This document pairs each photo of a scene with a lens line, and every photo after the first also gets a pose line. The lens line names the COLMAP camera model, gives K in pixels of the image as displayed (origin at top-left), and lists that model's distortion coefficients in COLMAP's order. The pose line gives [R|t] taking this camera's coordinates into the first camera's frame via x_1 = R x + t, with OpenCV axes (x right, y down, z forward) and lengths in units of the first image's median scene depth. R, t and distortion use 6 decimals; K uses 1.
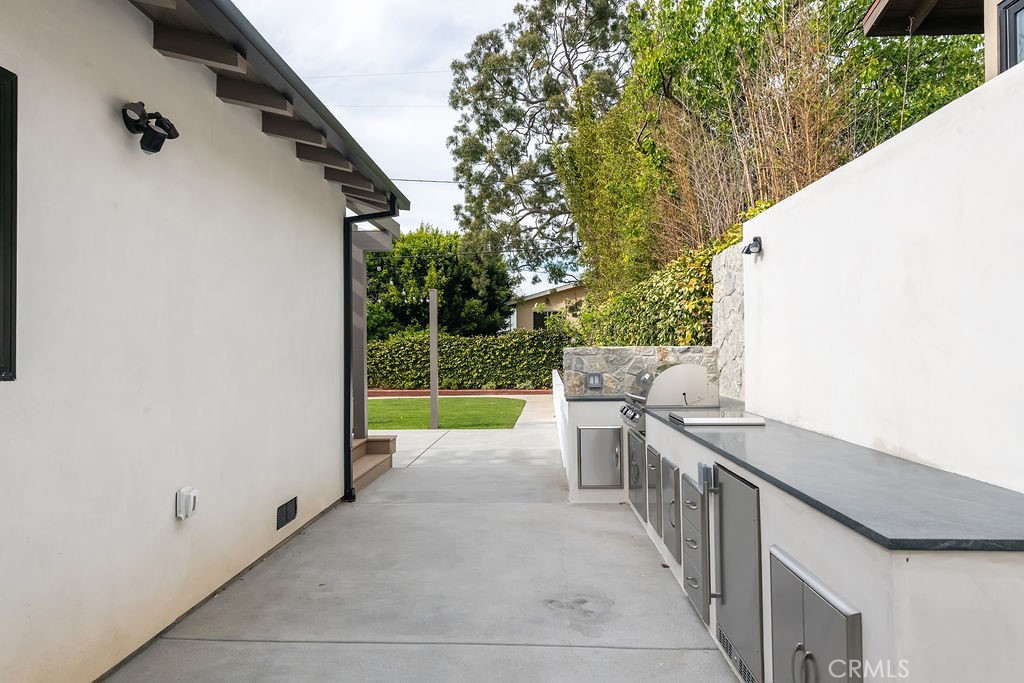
lens RADIAL K [[692.1, 0, 513.8], [0, 692.1, 339.1], [0, 0, 1]] dist [0.027456, -0.013247]
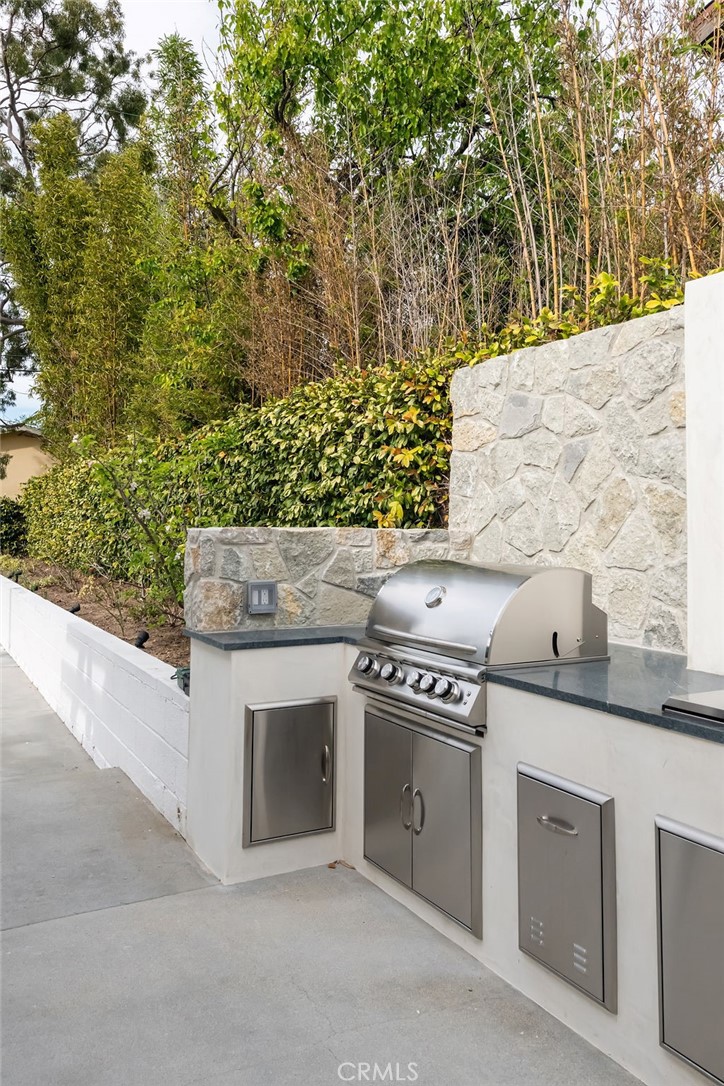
lens RADIAL K [[734.1, 0, 308.4], [0, 734.1, 501.9], [0, 0, 1]] dist [0.027456, -0.013247]
pose [[0.831396, 0.037338, 0.554425, -0.125526], [-0.026125, 0.999263, -0.028120, 0.006630], [-0.555066, 0.008895, 0.831759, 0.518979]]
